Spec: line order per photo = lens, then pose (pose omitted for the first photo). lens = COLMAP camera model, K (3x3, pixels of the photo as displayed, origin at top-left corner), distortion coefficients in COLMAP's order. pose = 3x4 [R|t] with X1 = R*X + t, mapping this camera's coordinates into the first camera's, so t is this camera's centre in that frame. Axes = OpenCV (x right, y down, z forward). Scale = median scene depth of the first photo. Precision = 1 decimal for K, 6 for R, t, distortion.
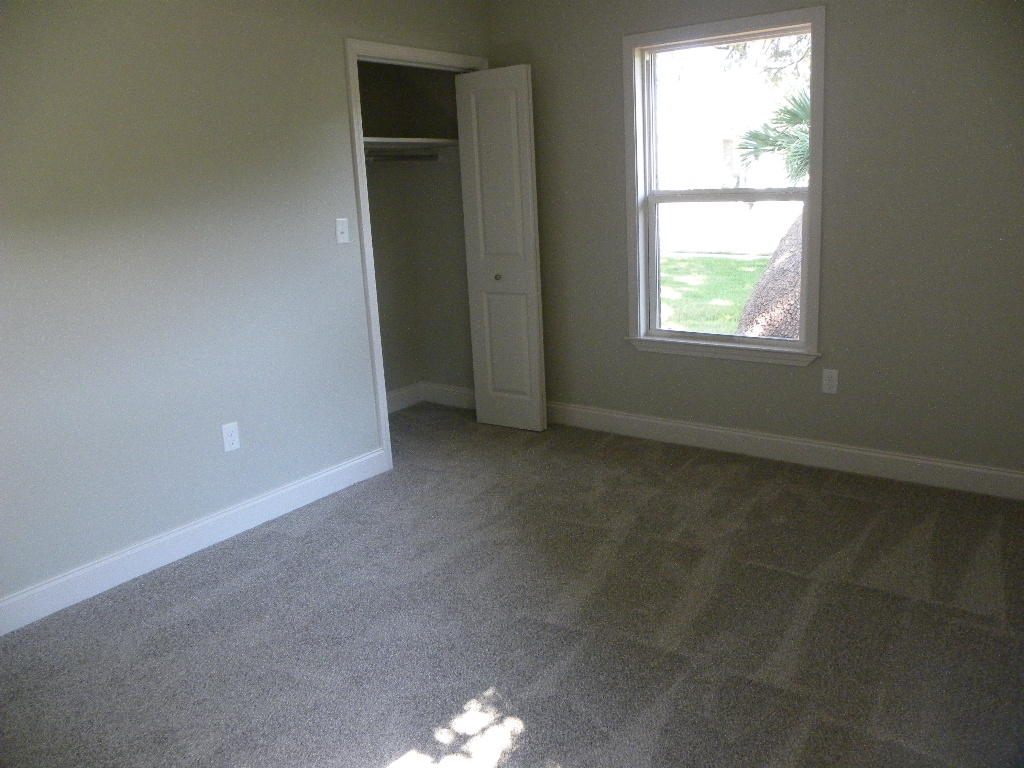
lens RADIAL K [[792.3, 0, 507.4], [0, 792.3, 388.8], [0, 0, 1]] dist [-0.142955, 0.079283]
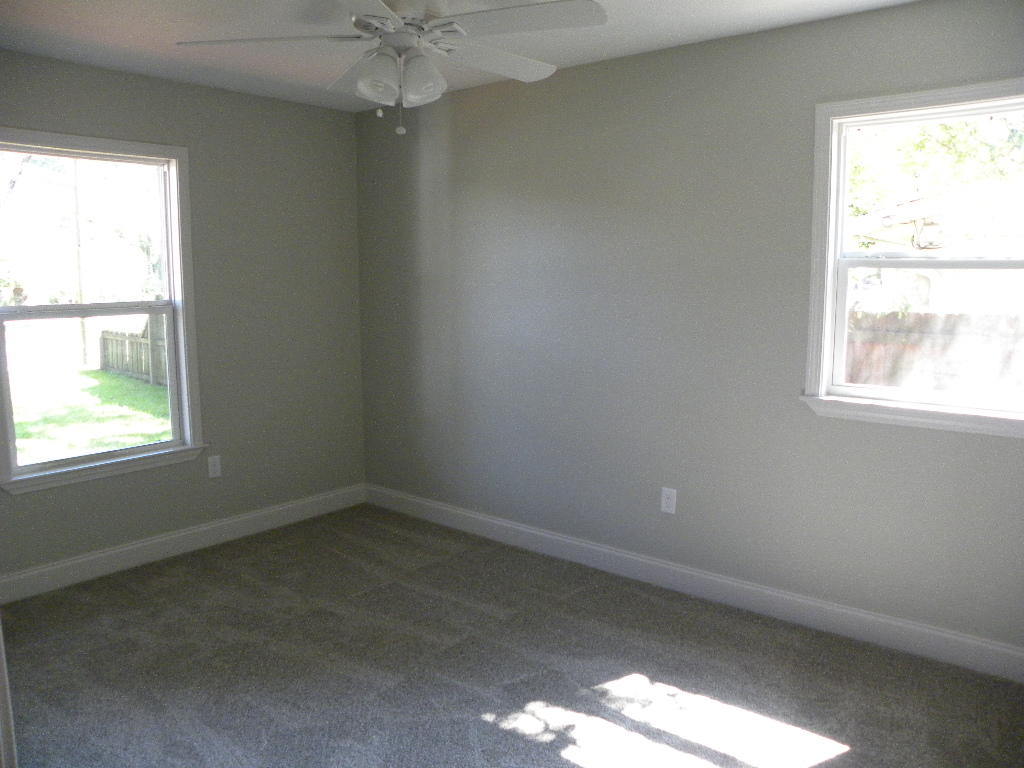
lens RADIAL K [[792.3, 0, 505.2], [0, 792.3, 383.5], [0, 0, 1]] dist [-0.142955, 0.079283]
pose [[0.056240, -0.090173, 0.994337, -0.737197], [0.254636, 0.964274, 0.073045, -0.109548], [-0.965400, 0.249086, 0.077192, 0.501625]]
